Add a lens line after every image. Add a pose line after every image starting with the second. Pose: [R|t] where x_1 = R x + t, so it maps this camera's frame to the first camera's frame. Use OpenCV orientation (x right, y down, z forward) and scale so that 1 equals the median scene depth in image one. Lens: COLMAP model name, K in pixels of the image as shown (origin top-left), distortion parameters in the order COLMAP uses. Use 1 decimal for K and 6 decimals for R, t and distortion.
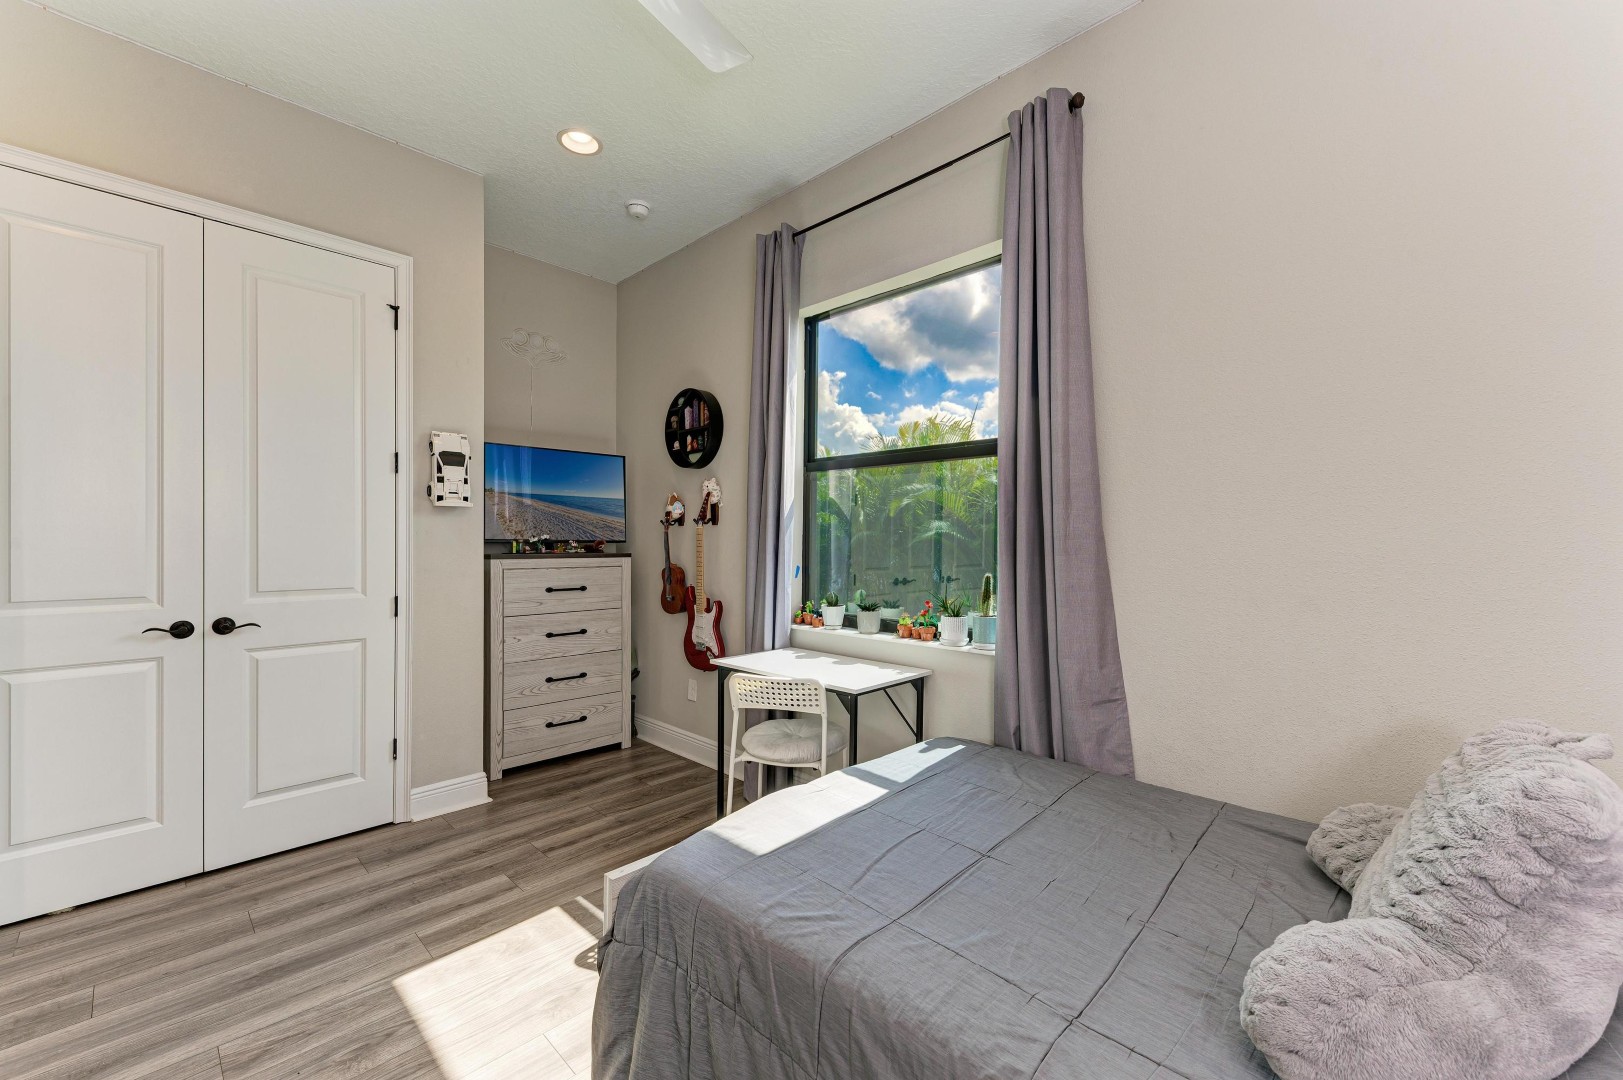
lens RADIAL K [[656.4, 0, 811.5], [0, 656.4, 540.0], [0, 0, 1]] dist [0.014407, 0.000061]
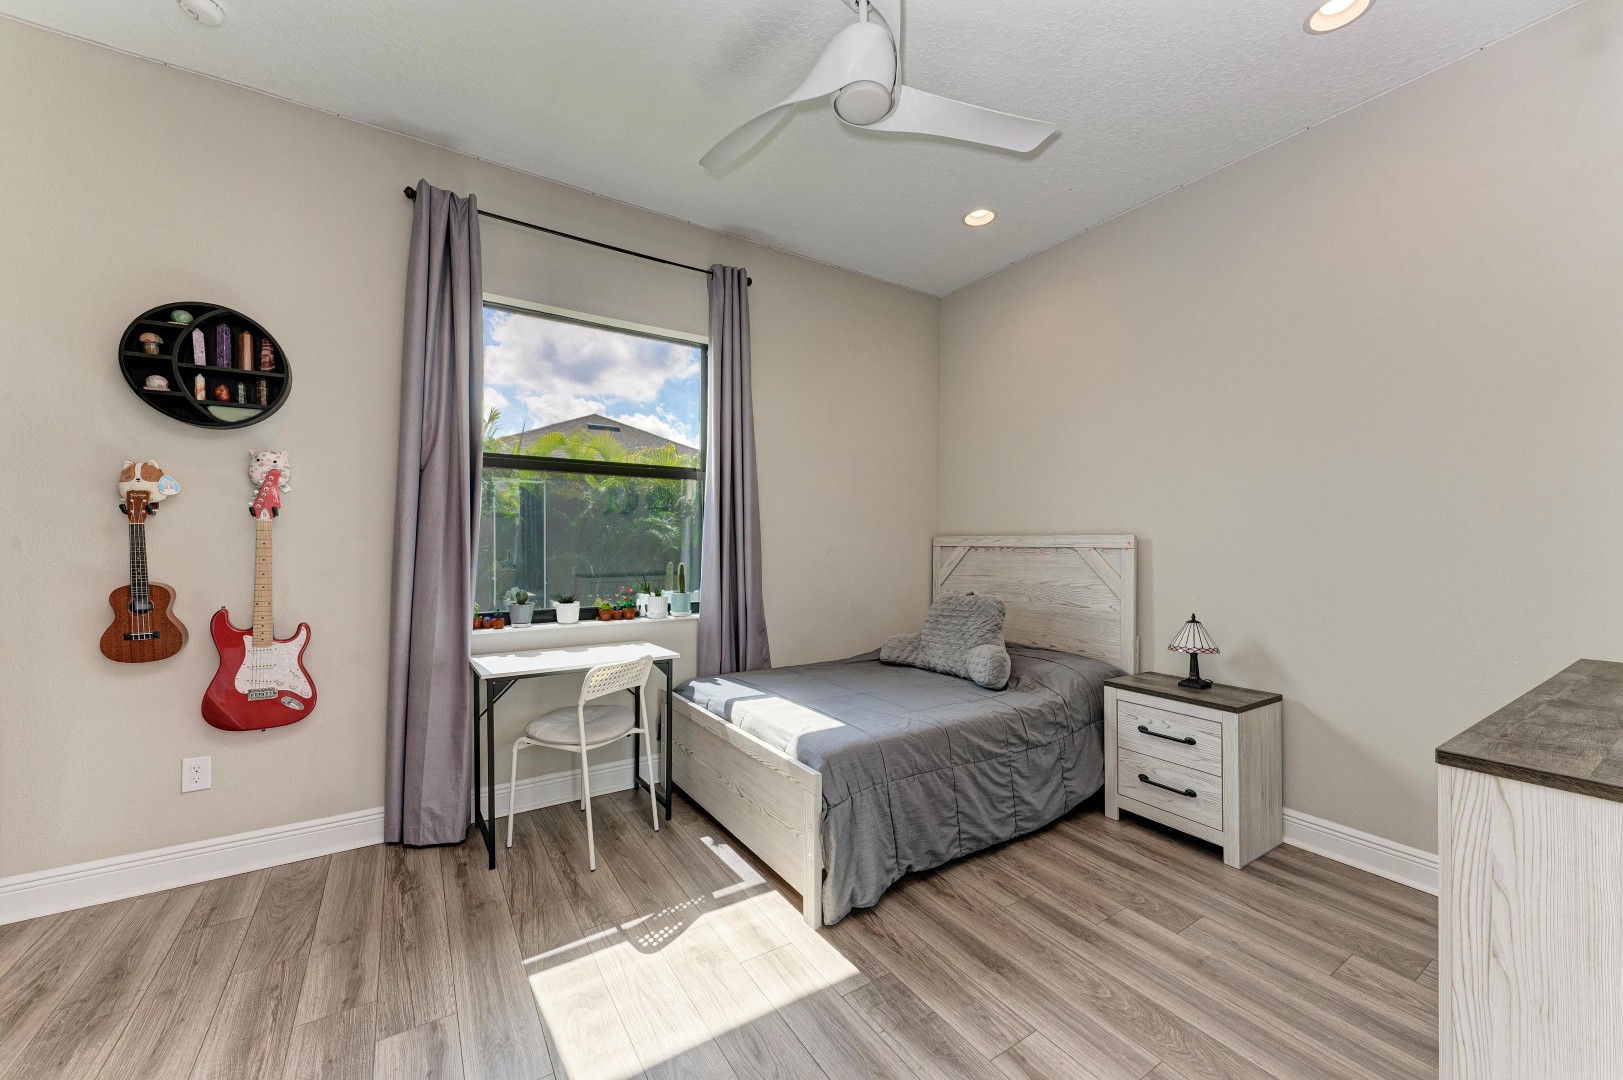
lens RADIAL K [[605.6, 0, 822.2], [0, 605.6, 537.1], [0, 0, 1]] dist [0.000437, 0.000064]
pose [[0.213791, -0.000711, 0.976879, -0.671612], [-0.001224, 0.999999, 0.000996, -0.003184], [-0.976879, -0.001409, 0.213790, 0.300672]]
